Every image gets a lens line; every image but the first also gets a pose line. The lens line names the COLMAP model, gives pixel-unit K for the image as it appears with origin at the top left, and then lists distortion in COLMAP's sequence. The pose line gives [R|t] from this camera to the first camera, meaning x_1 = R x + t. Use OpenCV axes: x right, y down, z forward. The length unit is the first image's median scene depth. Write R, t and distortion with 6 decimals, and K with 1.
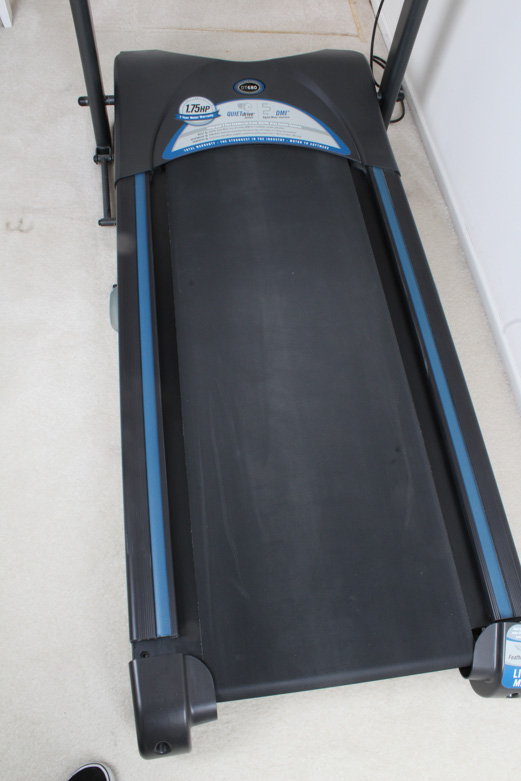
lens RADIAL K [[636.8, 0, 260.5], [0, 636.8, 390.5], [0, 0, 1]] dist [-0.156539, 0.134195]
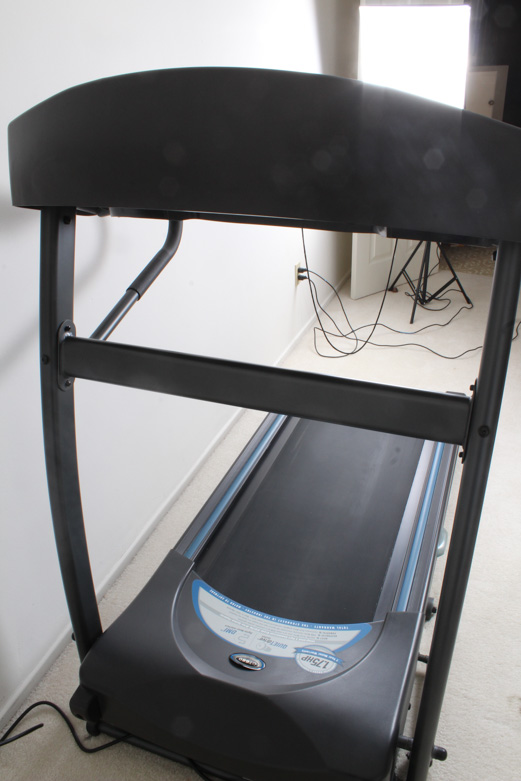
lens RADIAL K [[636.8, 0, 260.5], [0, 636.8, 390.5], [0, 0, 1]] dist [-0.156539, 0.134195]
pose [[-0.882013, -0.282325, 0.377288, -0.257191], [0.395808, -0.009385, 0.918285, -1.293061], [-0.255714, 0.959273, 0.120025, 0.544099]]
